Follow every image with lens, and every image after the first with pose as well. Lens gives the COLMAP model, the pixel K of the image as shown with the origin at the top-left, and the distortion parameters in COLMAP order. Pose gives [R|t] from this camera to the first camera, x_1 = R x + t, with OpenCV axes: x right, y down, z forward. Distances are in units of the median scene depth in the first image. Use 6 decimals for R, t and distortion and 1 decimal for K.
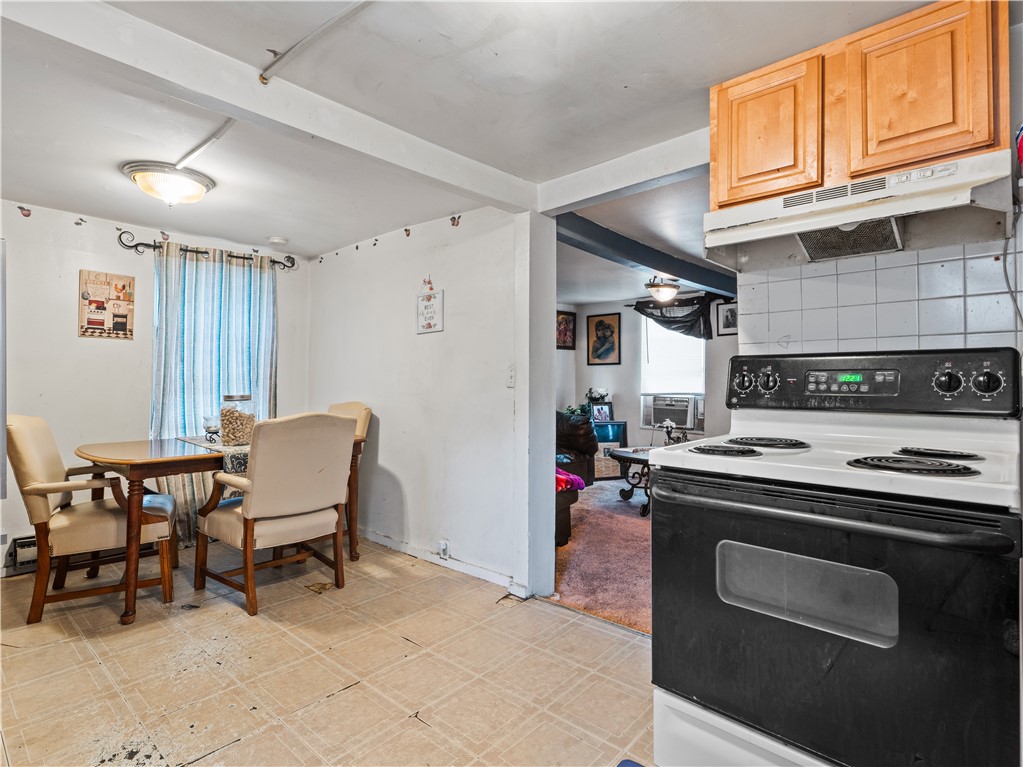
lens RADIAL K [[519.5, 0, 512.4], [0, 519.5, 376.0], [0, 0, 1]] dist [-0.010690, 0.000180]
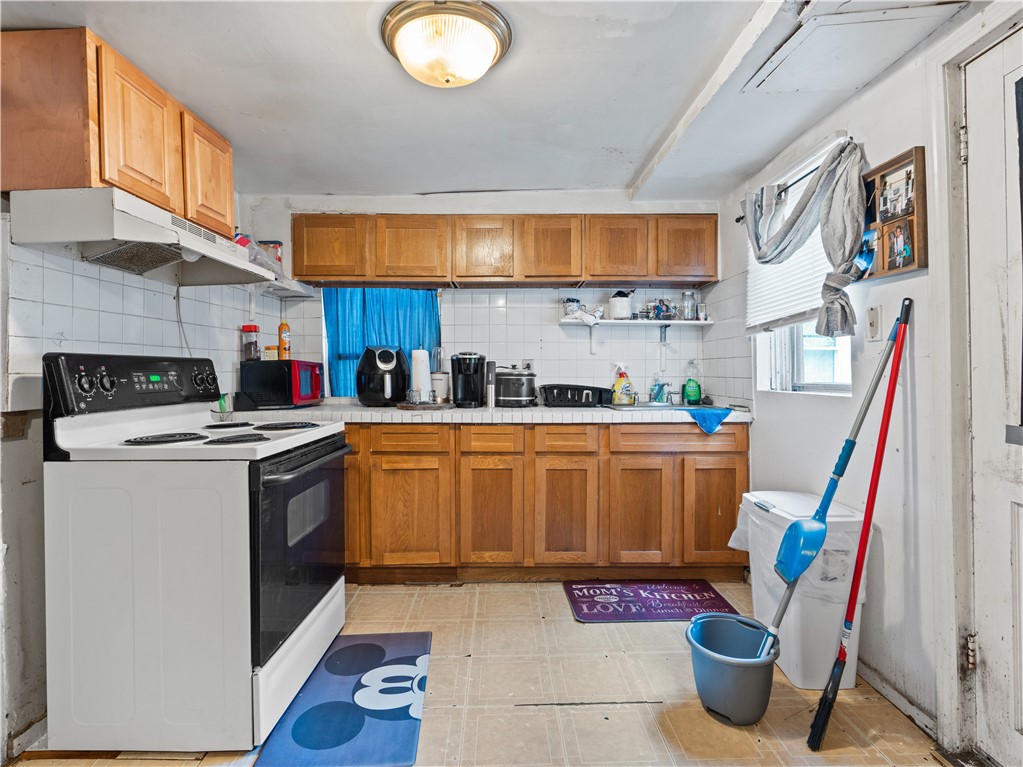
lens RADIAL K [[517.0, 0, 511.5], [0, 517.0, 383.5], [0, 0, 1]] dist [-0.001126, 0.001487]
pose [[-0.673909, -0.012545, 0.738708, -0.750079], [0.000089, 0.999854, 0.017061, -0.004393], [-0.738815, 0.011563, -0.673809, 1.150163]]
